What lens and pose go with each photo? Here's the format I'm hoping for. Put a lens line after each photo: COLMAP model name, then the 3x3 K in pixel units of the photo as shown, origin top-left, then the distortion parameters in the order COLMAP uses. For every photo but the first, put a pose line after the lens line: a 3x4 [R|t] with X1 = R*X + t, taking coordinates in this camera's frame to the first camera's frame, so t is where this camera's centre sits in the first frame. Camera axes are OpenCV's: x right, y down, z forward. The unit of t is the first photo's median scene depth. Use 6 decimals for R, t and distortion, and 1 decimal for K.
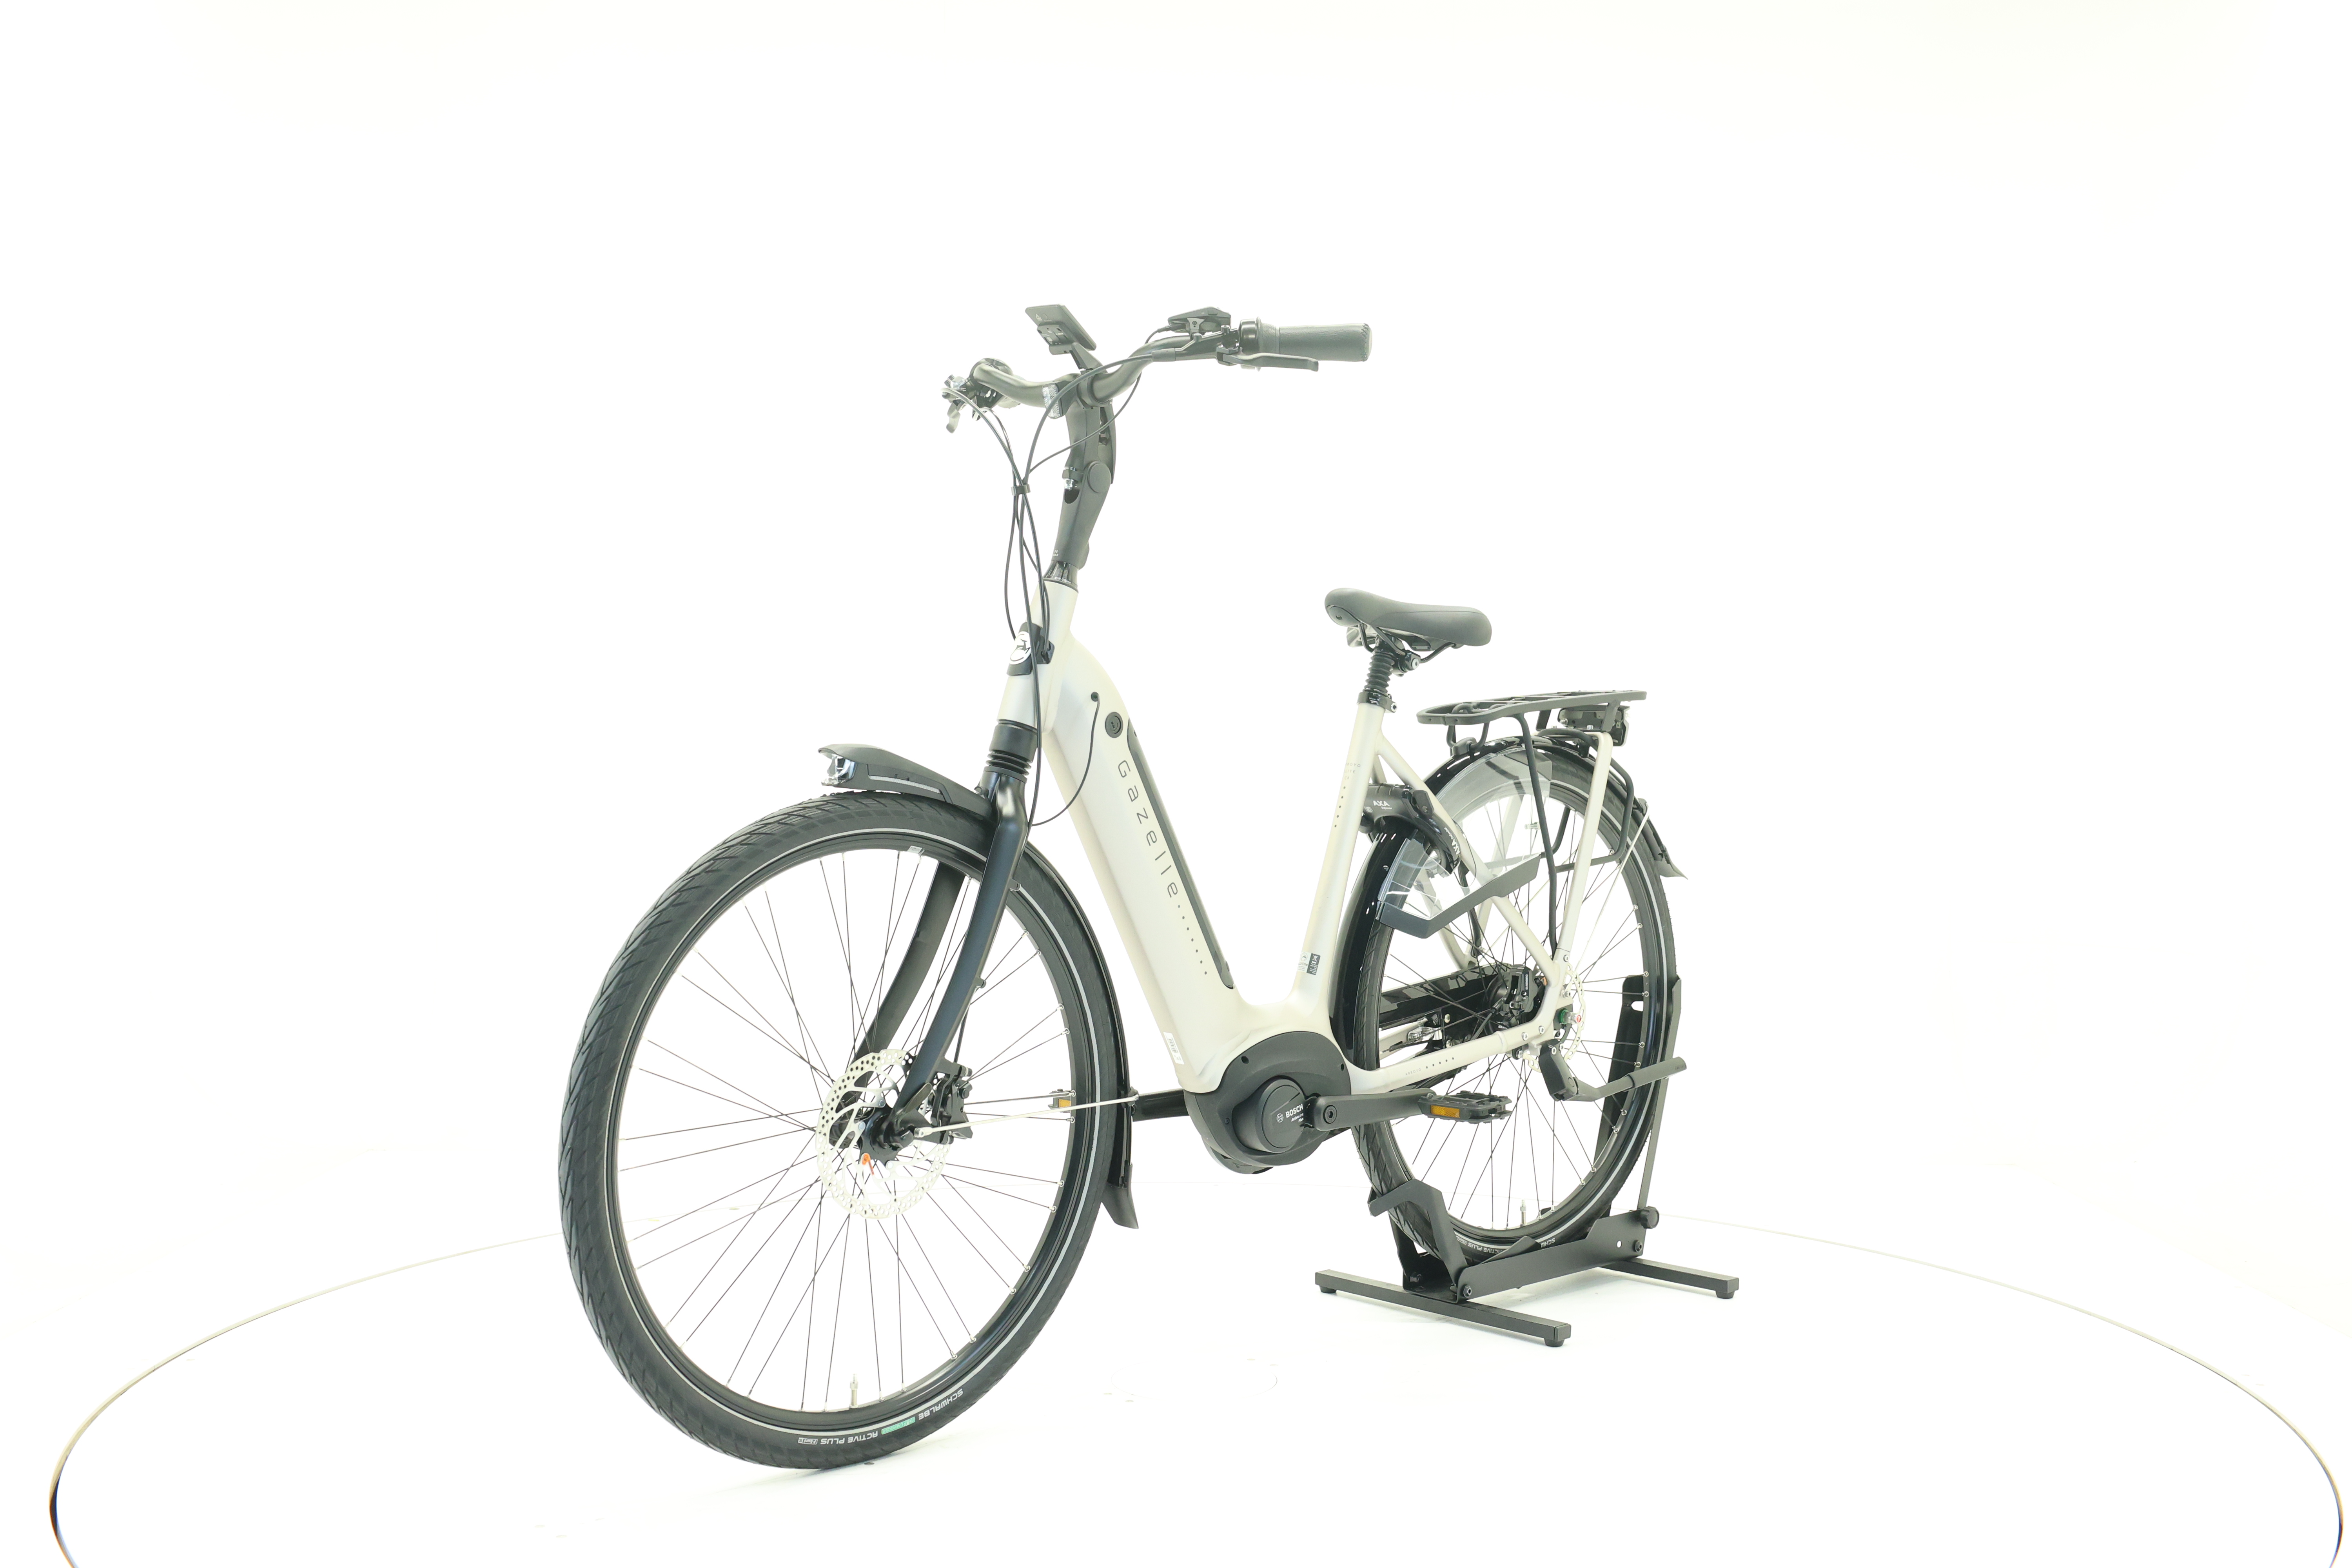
lens RADIAL K [[2466.4, 0, 1176.0], [0, 2466.4, 784.0], [0, 0, 1]] dist [0.005166, 0.006755]
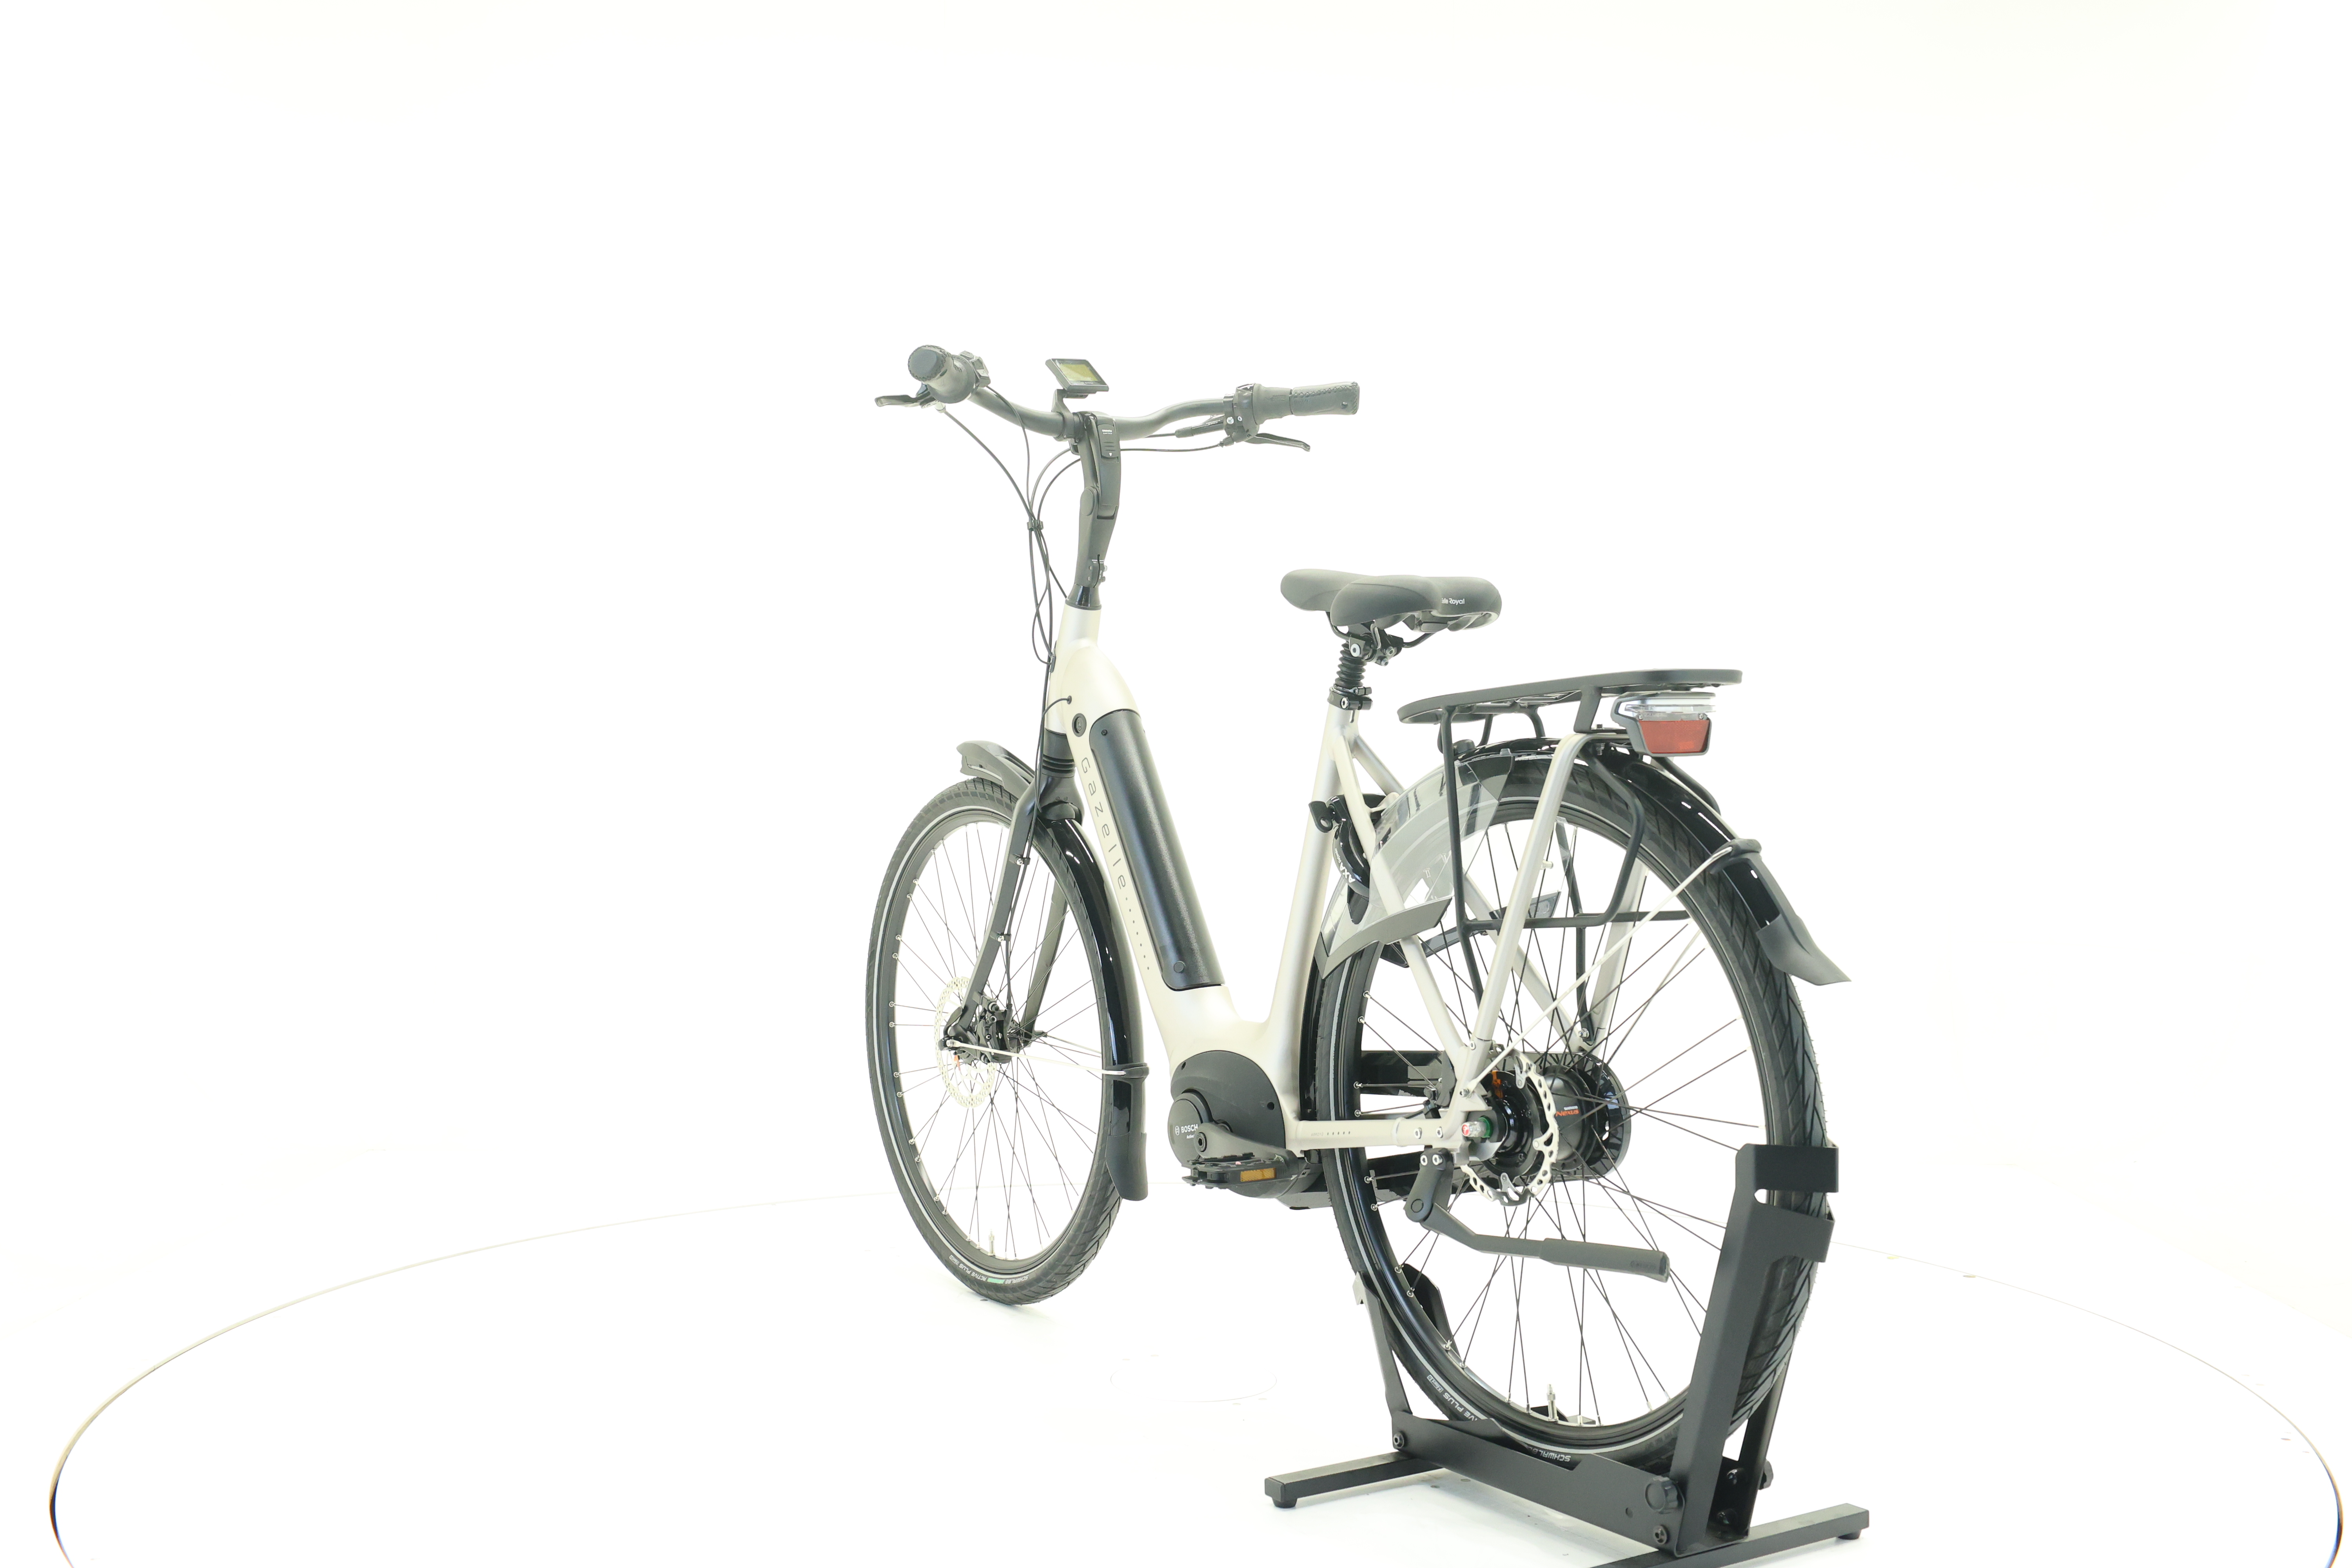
lens RADIAL K [[2466.4, 0, 1176.0], [0, 2466.4, 784.0], [0, 0, 1]] dist [0.005166, 0.006755]
pose [[-0.160937, 0.018769, -0.986786, 1.036272], [-0.025937, 0.999393, 0.023239, -0.024008], [0.986624, 0.029334, -0.160353, 1.197859]]
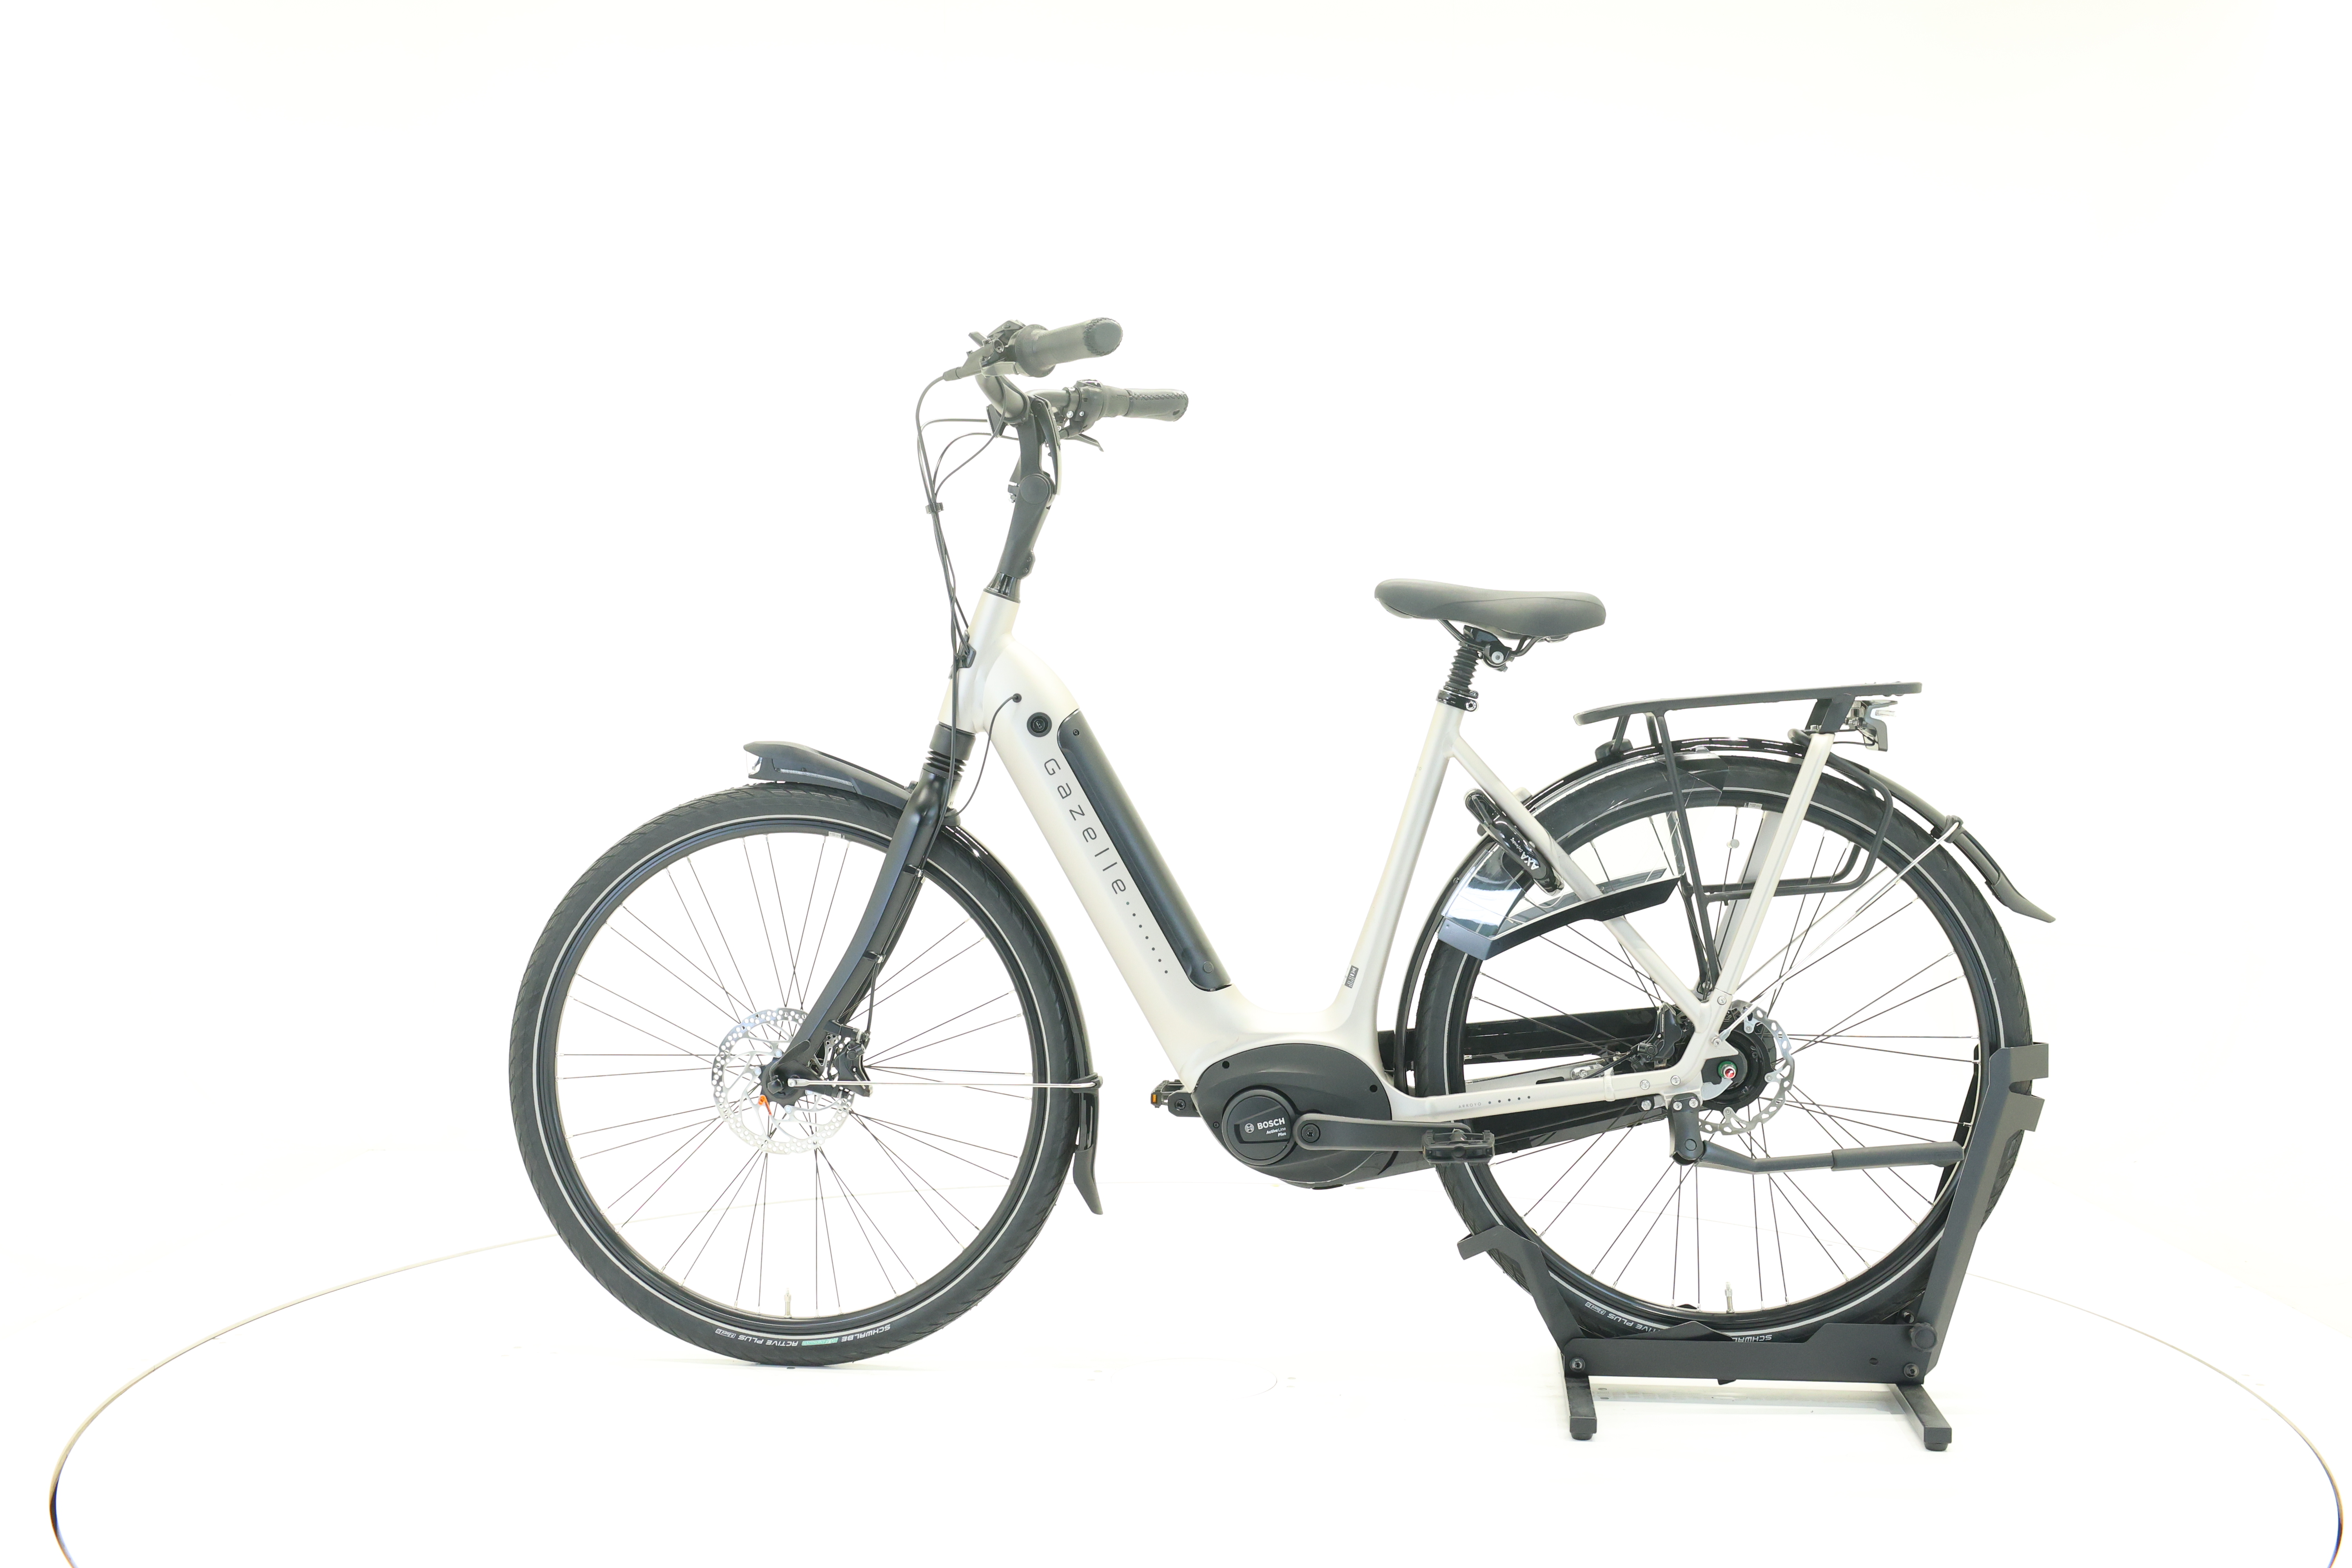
lens RADIAL K [[2466.4, 0, 1176.0], [0, 2466.4, 784.0], [0, 0, 1]] dist [0.005166, 0.006755]
pose [[0.655770, 0.021927, -0.754642, 0.786947], [-0.018695, 0.999743, 0.012803, -0.012951], [0.754729, 0.005713, 0.656012, 0.351315]]
